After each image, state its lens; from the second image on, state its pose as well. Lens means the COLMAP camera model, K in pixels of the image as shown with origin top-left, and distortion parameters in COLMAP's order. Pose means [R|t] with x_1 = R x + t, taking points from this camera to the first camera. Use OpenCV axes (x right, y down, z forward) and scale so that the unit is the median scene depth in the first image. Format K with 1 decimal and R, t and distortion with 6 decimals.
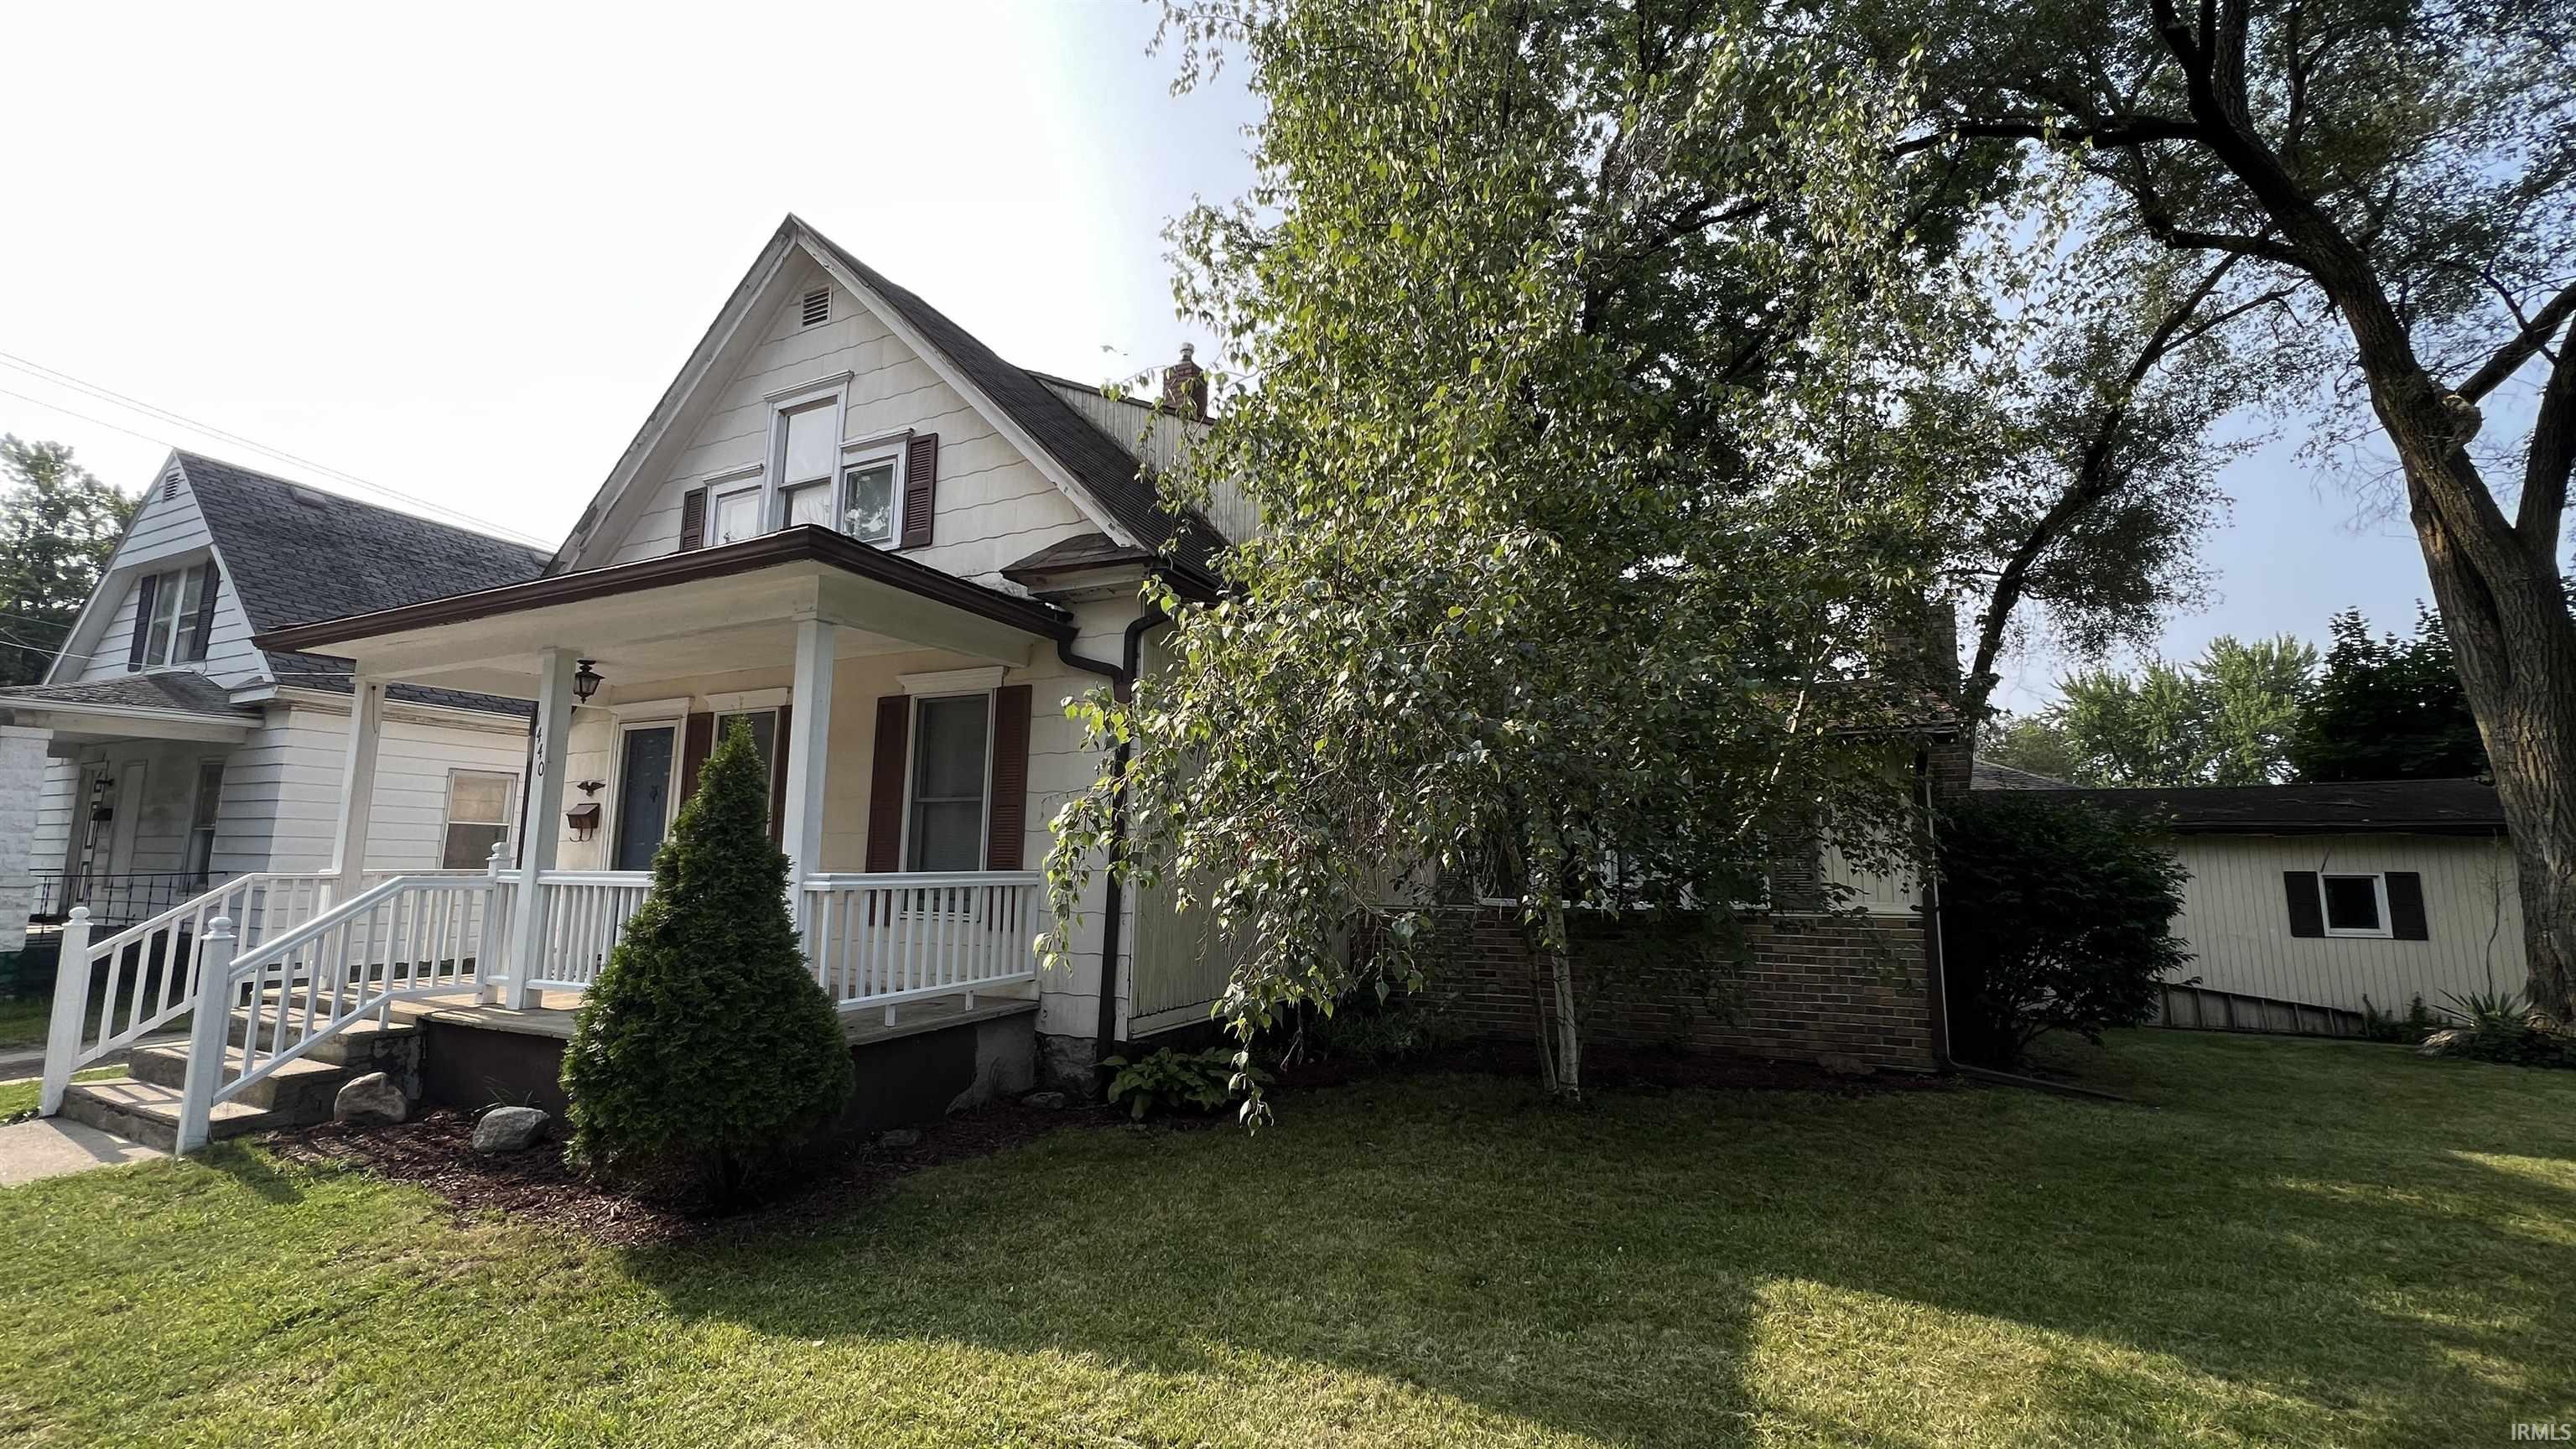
lens RADIAL K [[1024.7, 0, 1298.0], [0, 1024.7, 738.1], [0, 0, 1]] dist [-0.000648, -0.000031]
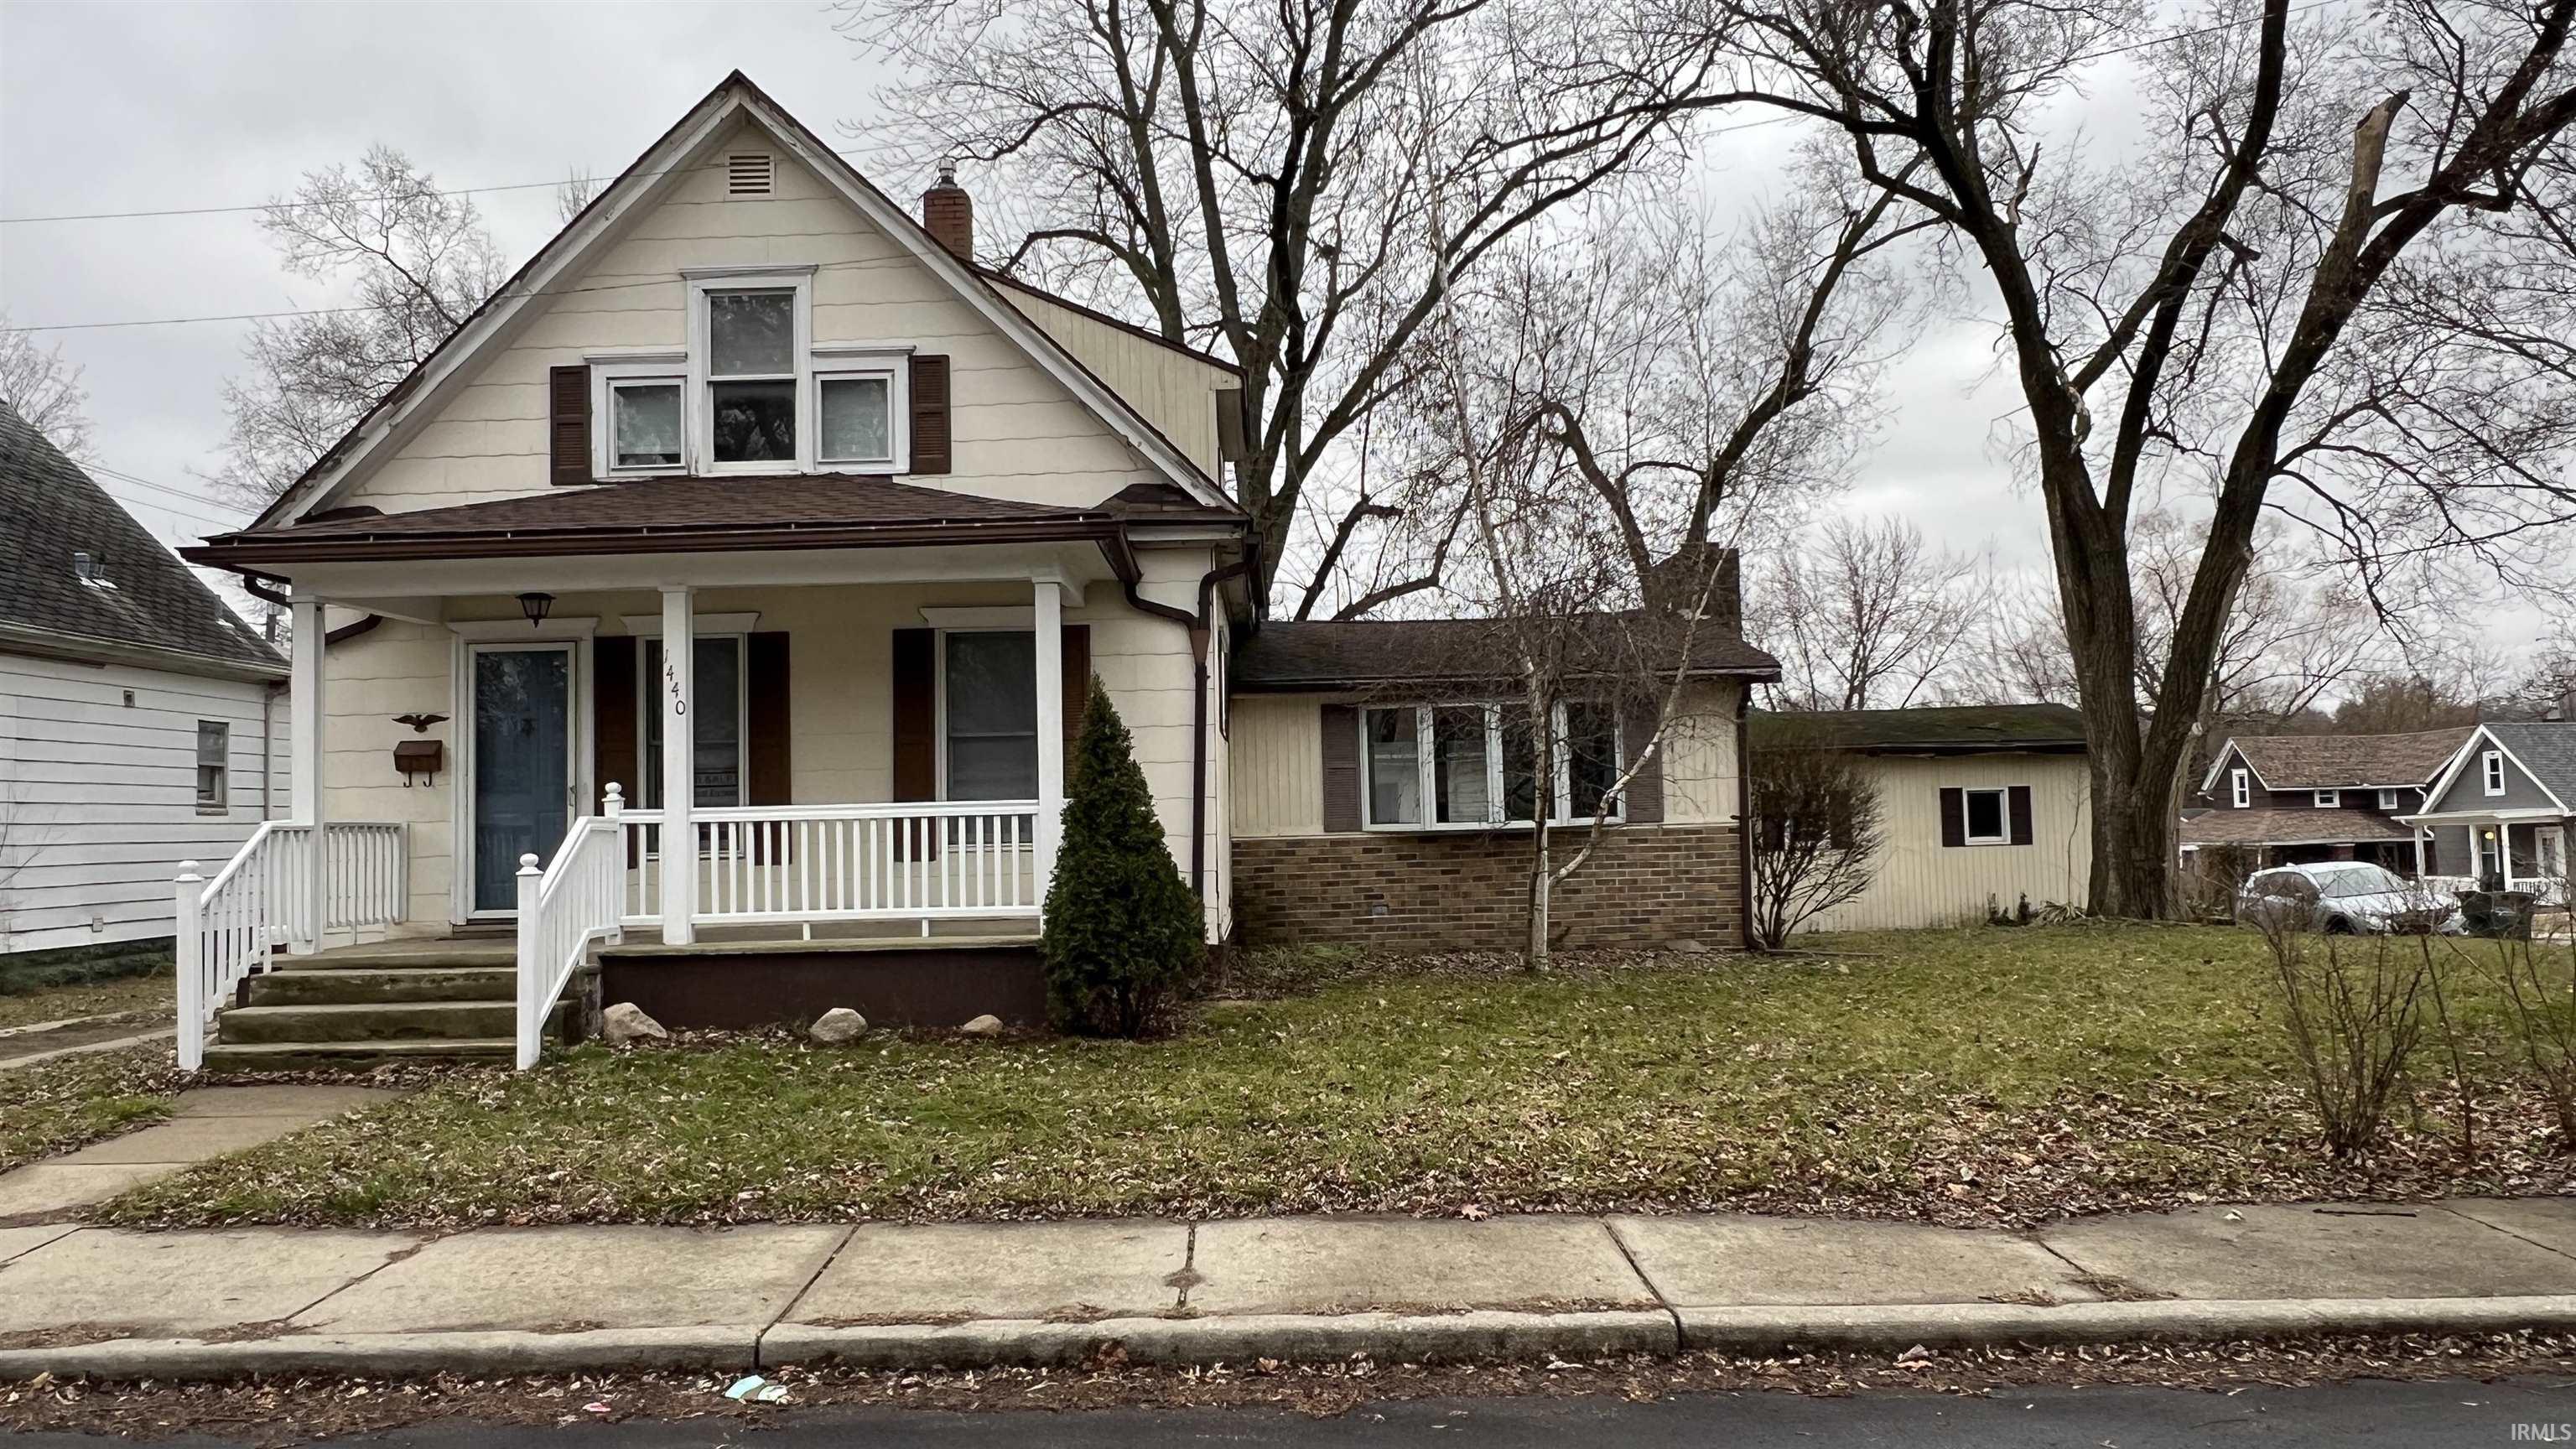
lens RADIAL K [[1851.2, 0, 1270.2], [0, 1851.2, 721.9], [0, 0, 1]] dist [0.022962, -0.001702]
pose [[0.900441, -0.004435, 0.434956, -0.809839], [-0.023908, 0.997932, 0.059670, -0.061902], [-0.434321, -0.064128, 0.898473, -0.696633]]
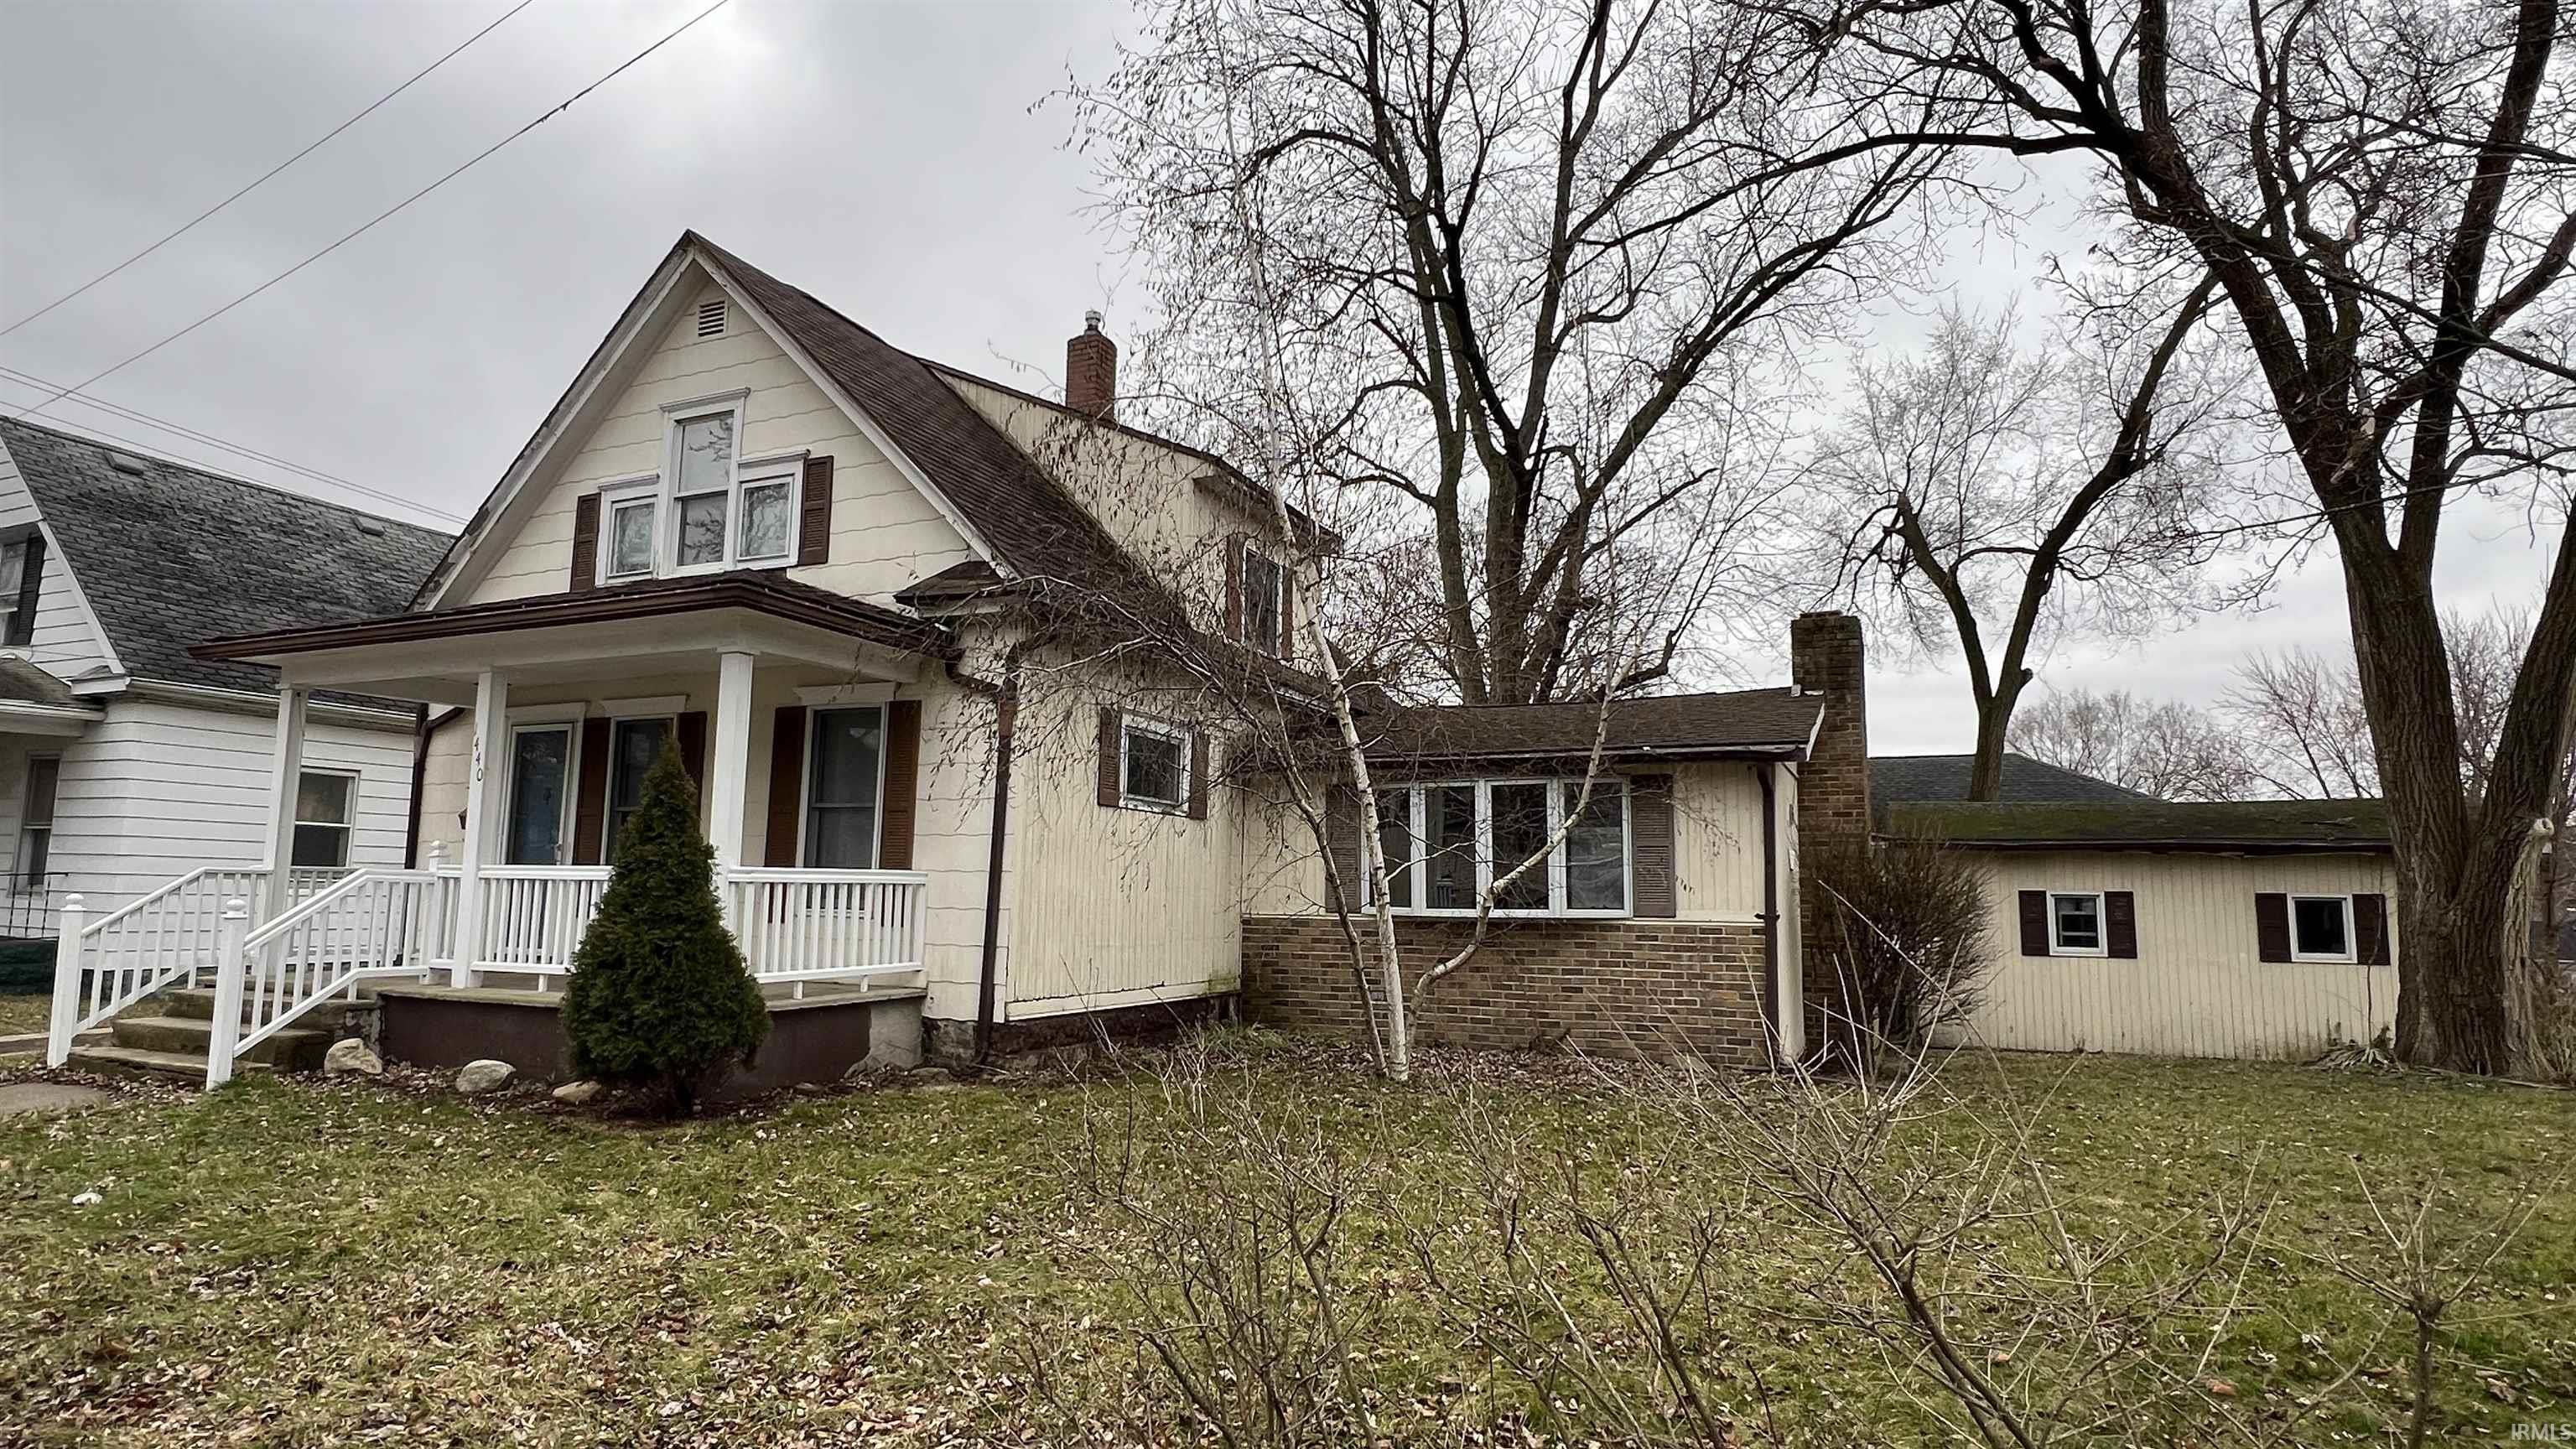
lens RADIAL K [[1410.9, 0, 1289.2], [0, 1410.9, 733.7], [0, 0, 1]] dist [-0.000111, -0.001440]
pose [[0.999960, 0.008916, -0.000946, 0.114282], [-0.008906, 0.999905, 0.010516, -0.031039], [0.001040, -0.010508, 0.999944, -0.428821]]
